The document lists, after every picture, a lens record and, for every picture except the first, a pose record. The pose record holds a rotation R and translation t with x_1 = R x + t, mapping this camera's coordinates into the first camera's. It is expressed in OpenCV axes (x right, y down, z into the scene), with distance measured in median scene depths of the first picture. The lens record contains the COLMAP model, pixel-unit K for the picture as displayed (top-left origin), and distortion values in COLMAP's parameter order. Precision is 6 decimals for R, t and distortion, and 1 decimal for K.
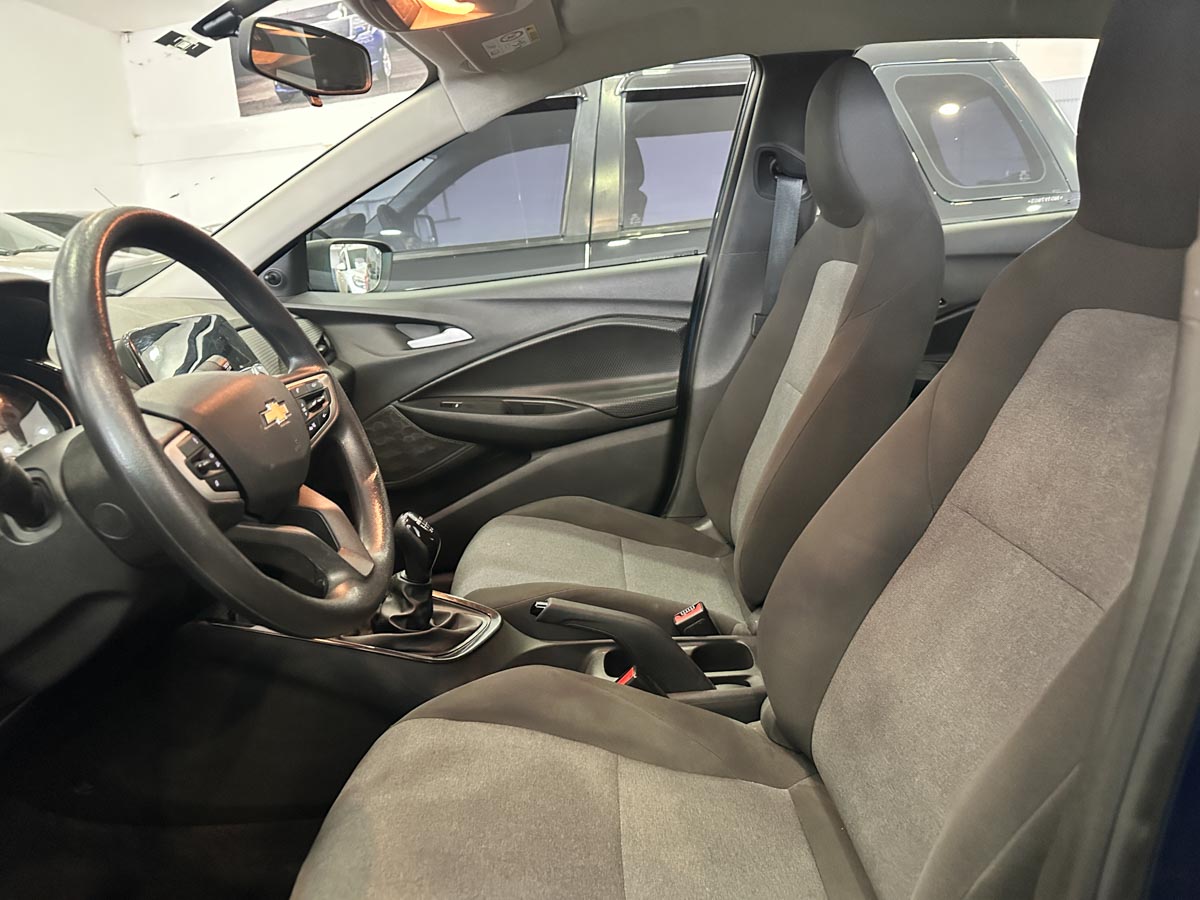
lens RADIAL K [[820.6, 0, 605.0], [0, 820.6, 449.8], [0, 0, 1]] dist [0.027345, -0.035646]
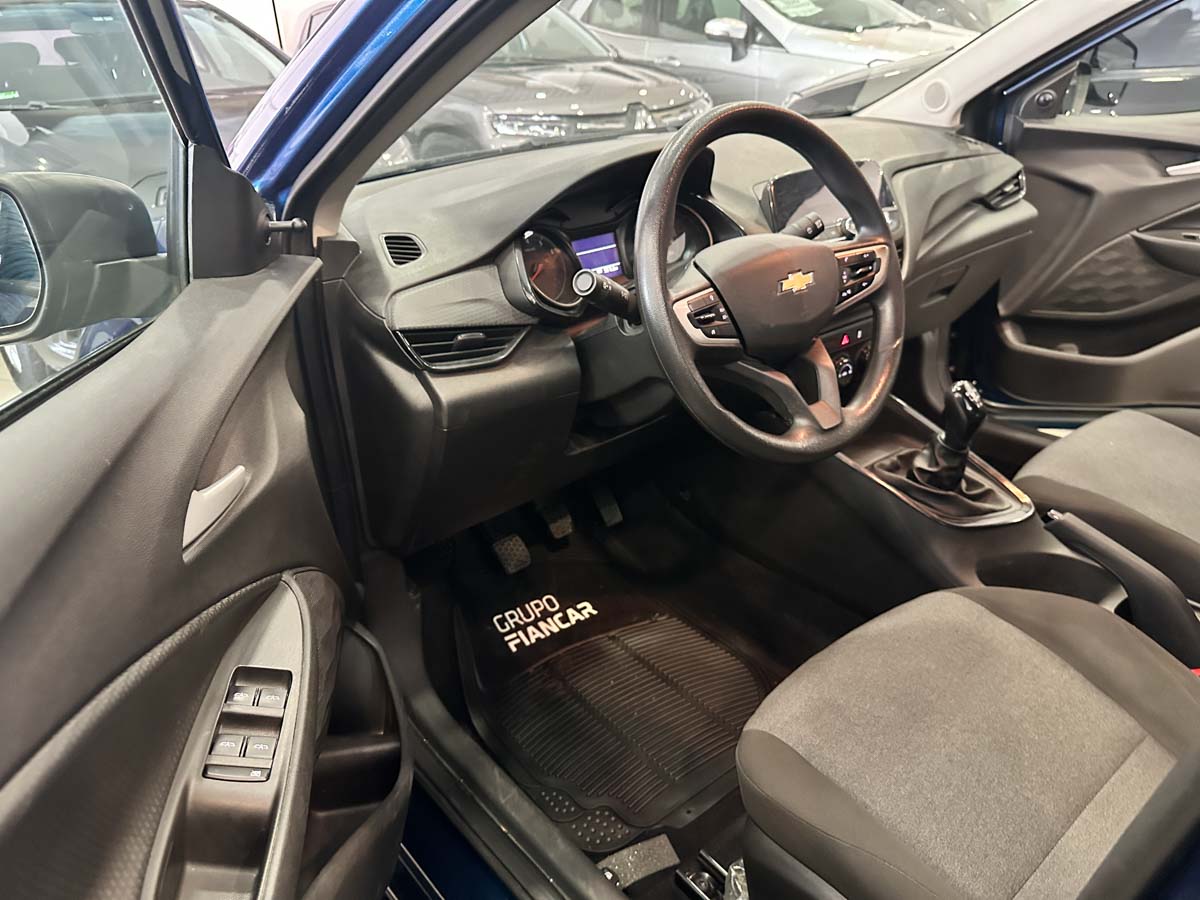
lens RADIAL K [[820.6, 0, 605.0], [0, 820.6, 449.8], [0, 0, 1]] dist [0.027345, -0.035646]
pose [[0.611086, 0.368892, -0.700352, 0.328847], [-0.180249, 0.926374, 0.330668, -0.142992], [0.770769, -0.075829, 0.632586, -0.023636]]
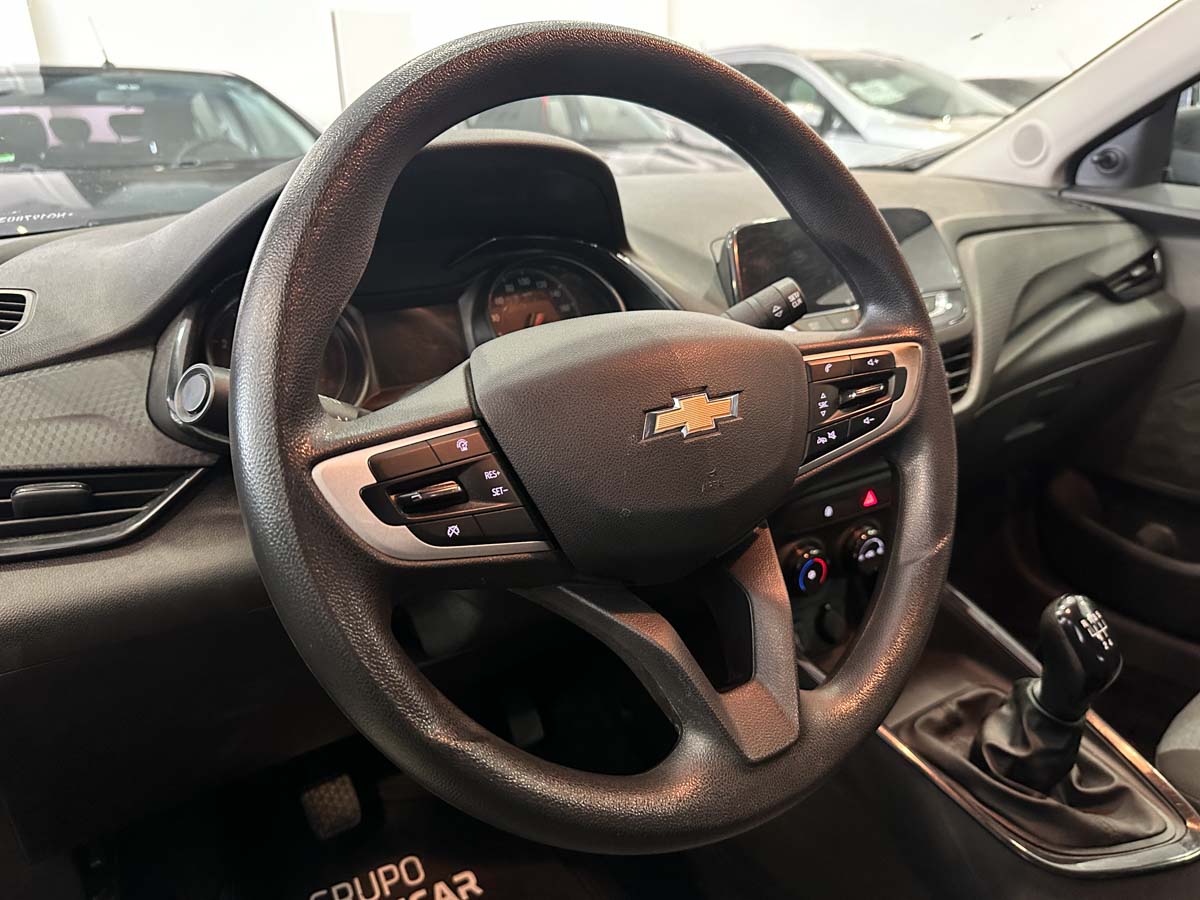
lens RADIAL K [[862.4, 0, 621.9], [0, 862.4, 449.9], [0, 0, 1]] dist [0.009945, -0.043251]
pose [[0.546073, 0.314113, -0.776619, 0.023465], [-0.211198, 0.948719, 0.235219, -0.124642], [0.810678, 0.035574, 0.584410, 0.532166]]
